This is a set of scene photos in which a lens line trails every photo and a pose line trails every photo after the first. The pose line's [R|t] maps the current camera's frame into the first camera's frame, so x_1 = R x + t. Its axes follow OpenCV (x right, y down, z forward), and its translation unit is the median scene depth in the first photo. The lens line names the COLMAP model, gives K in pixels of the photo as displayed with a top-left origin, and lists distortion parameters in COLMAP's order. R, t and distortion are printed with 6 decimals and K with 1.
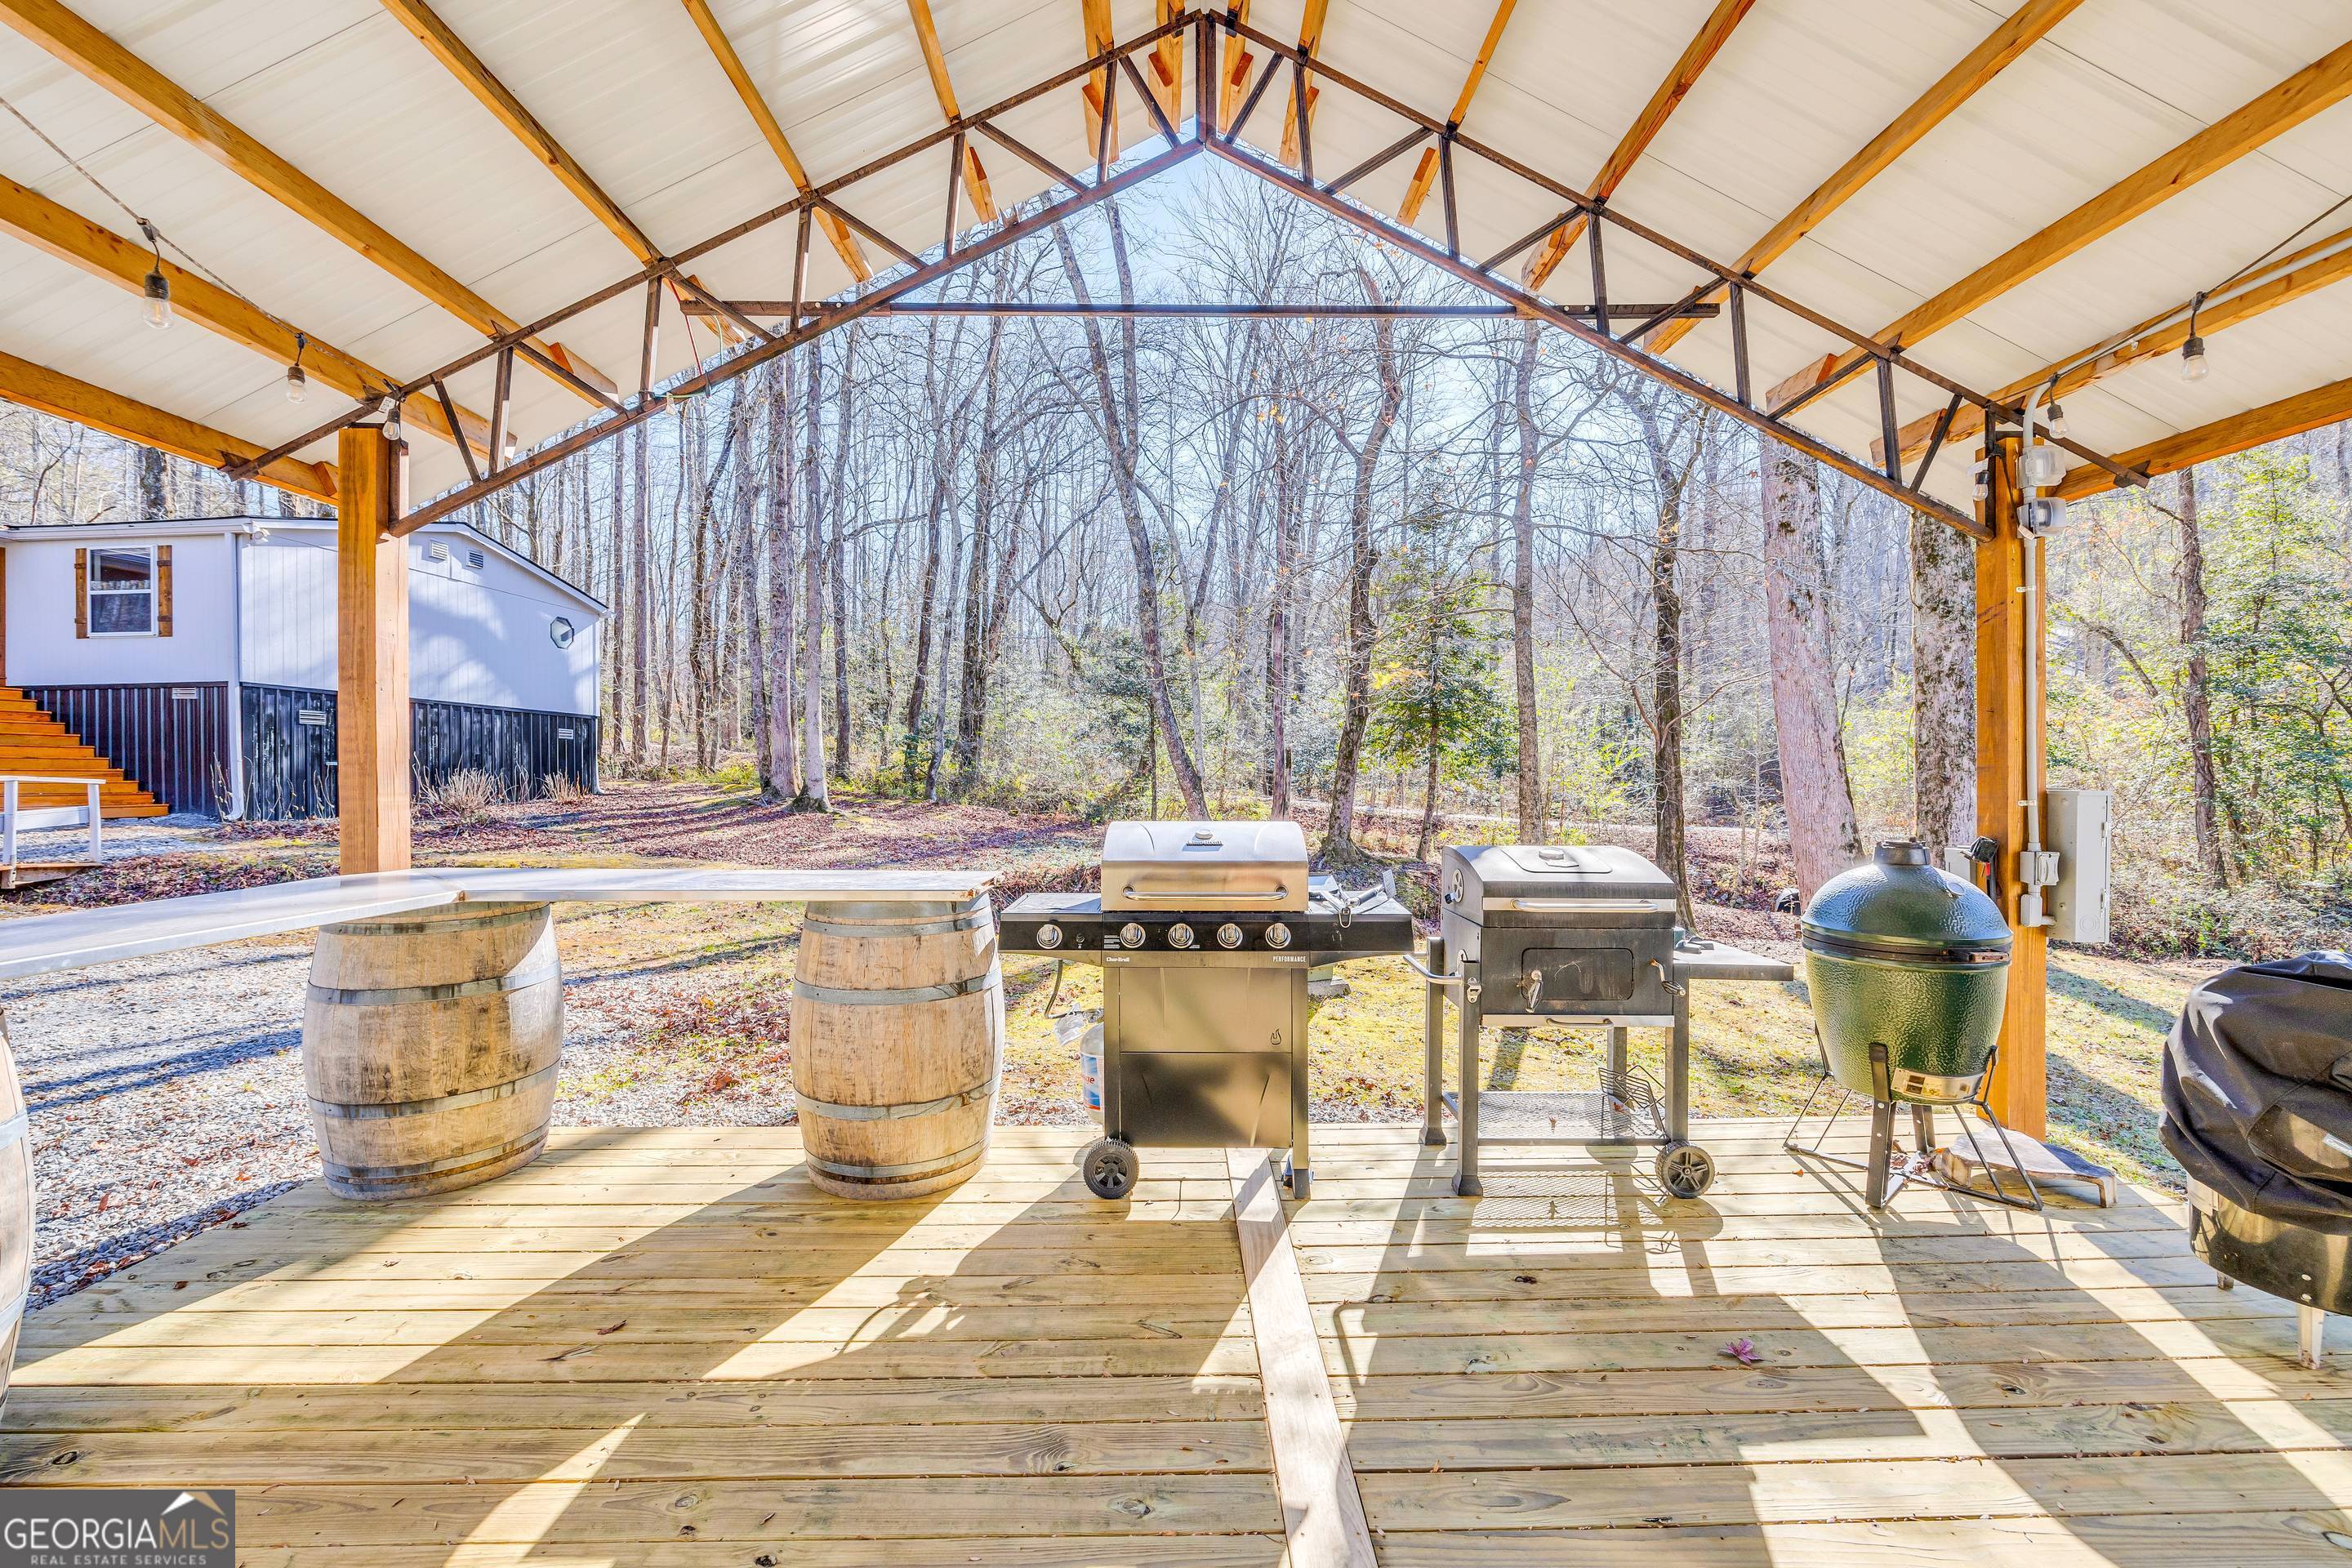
lens RADIAL K [[959.0, 0, 1176.5], [0, 959.0, 780.0], [0, 0, 1]] dist [-0.001475, 0.000097]
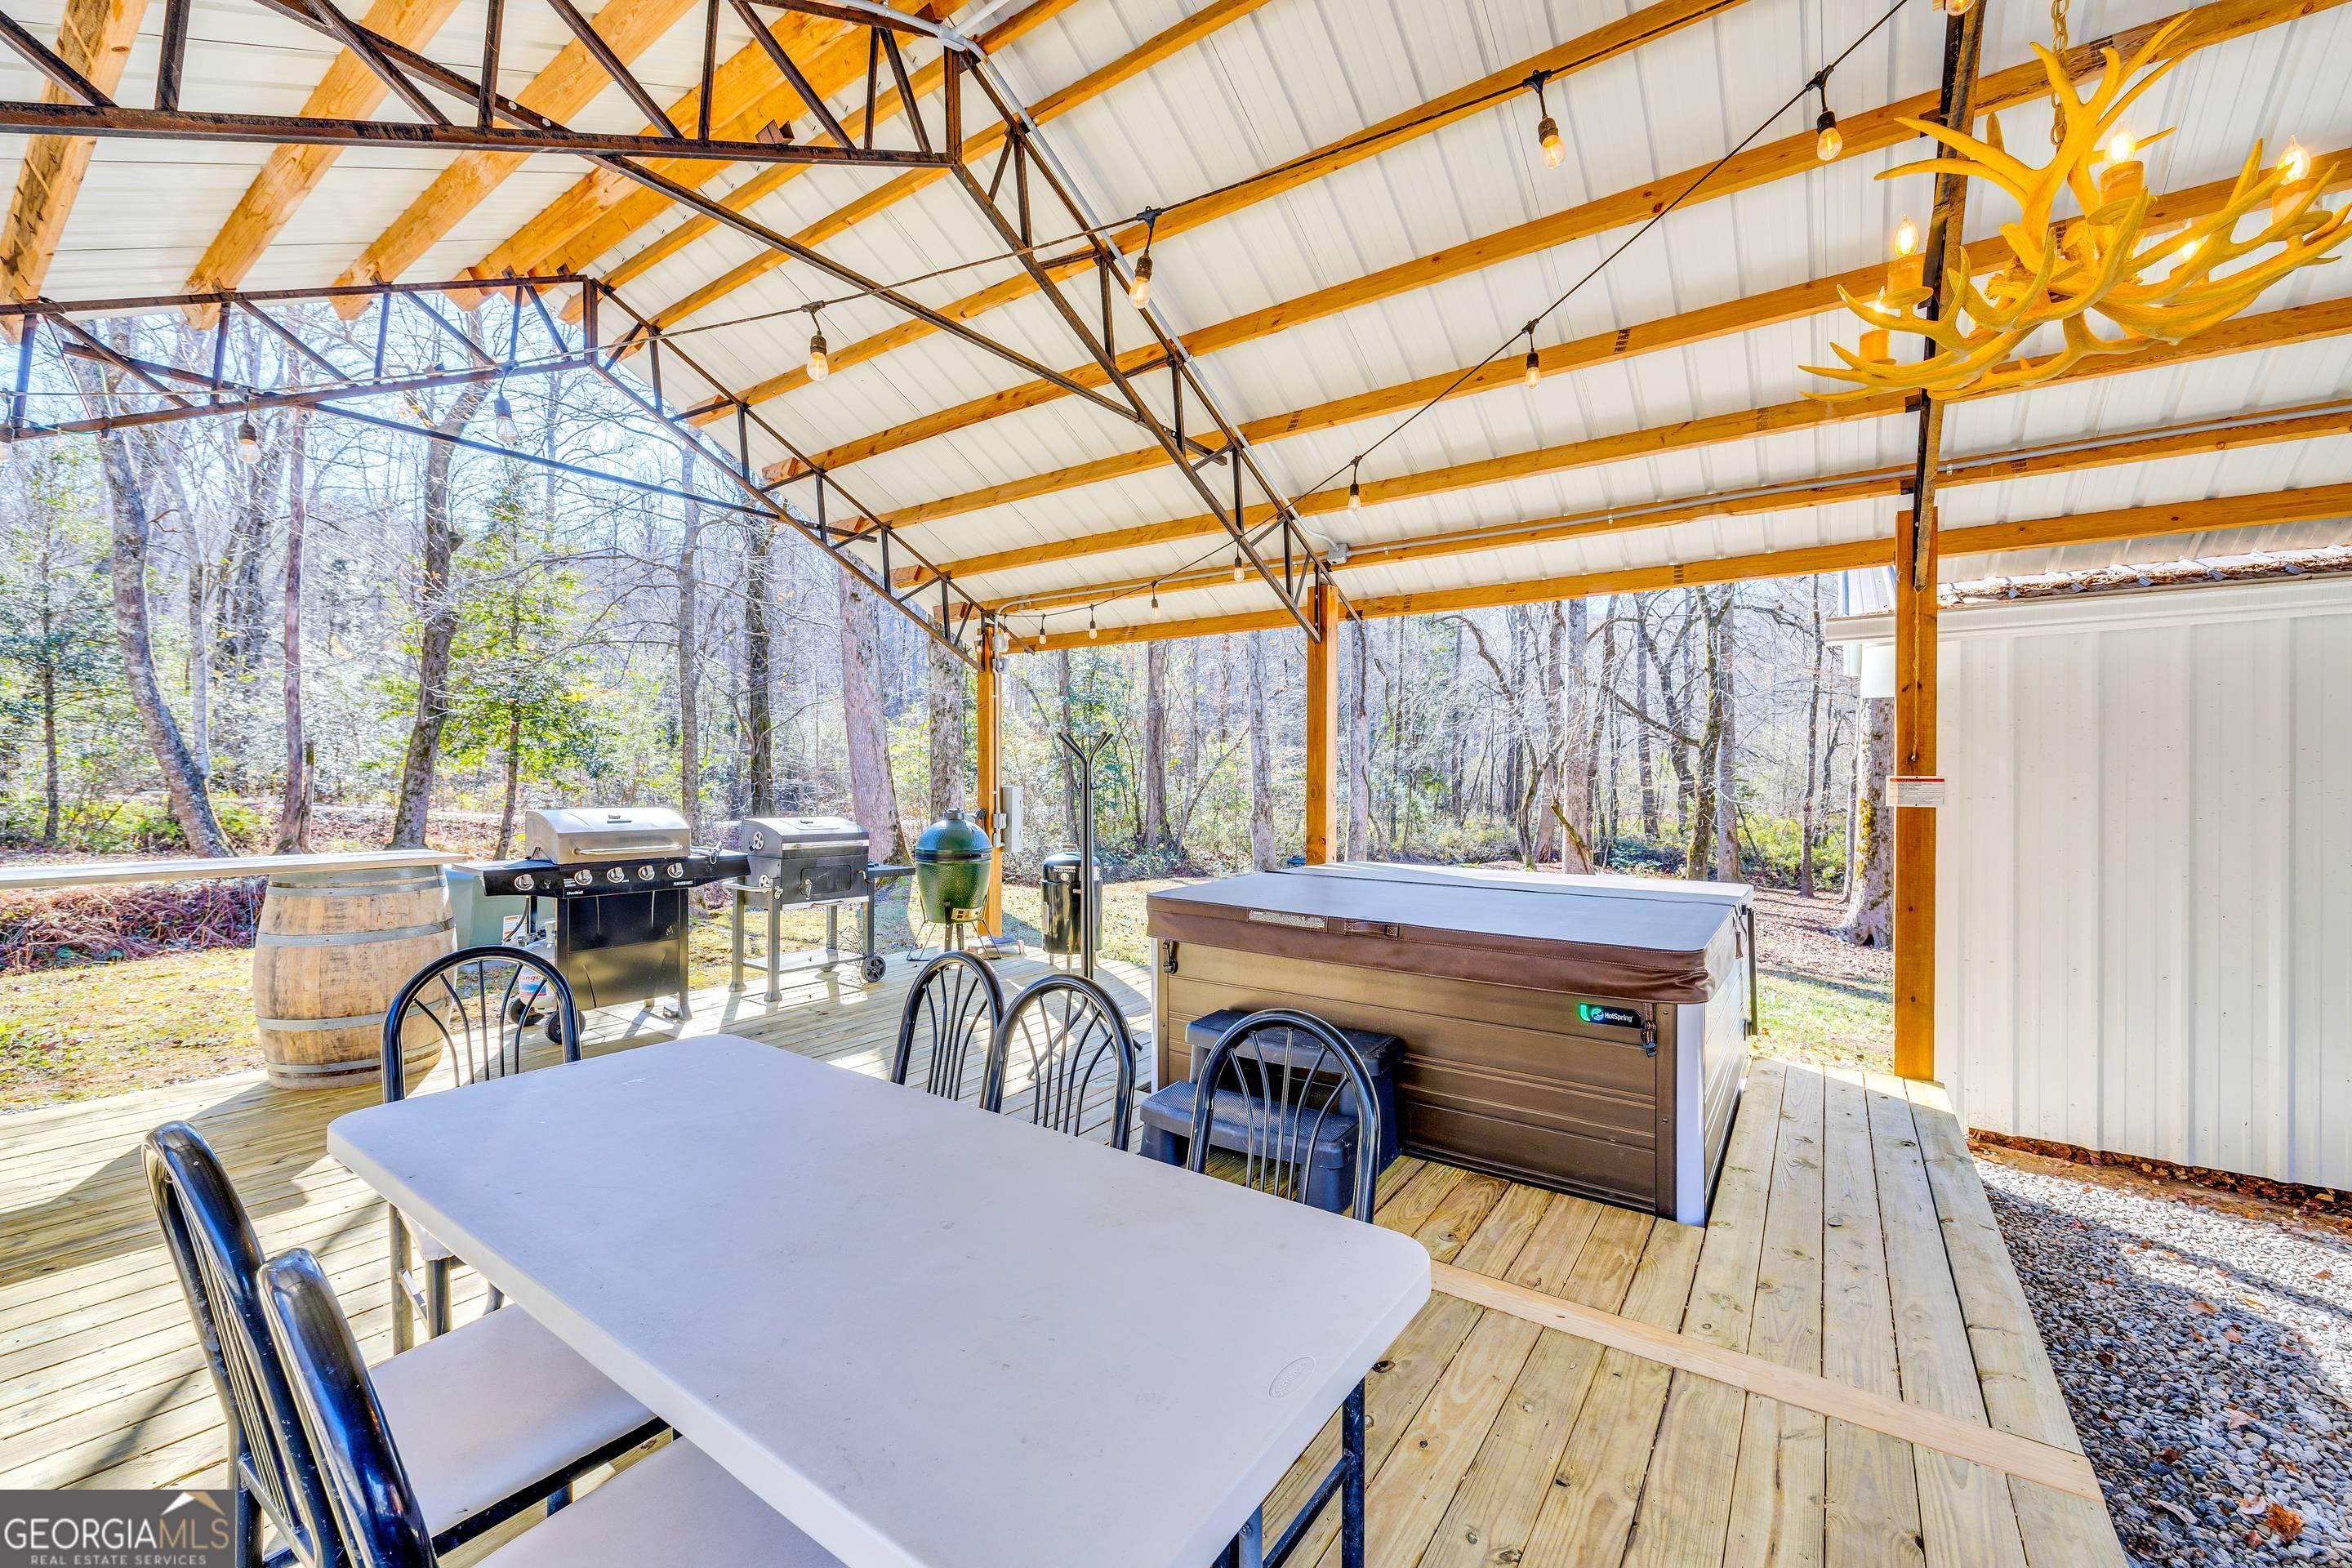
lens RADIAL K [[928.8, 0, 1176.0], [0, 928.8, 784.0], [0, 0, 1]] dist [0.000963, 0.000053]
pose [[0.597802, -0.002036, 0.801641, -0.587037], [-0.001752, 0.999991, 0.003847, -0.004366], [-0.801642, -0.003704, 0.597793, -0.621179]]
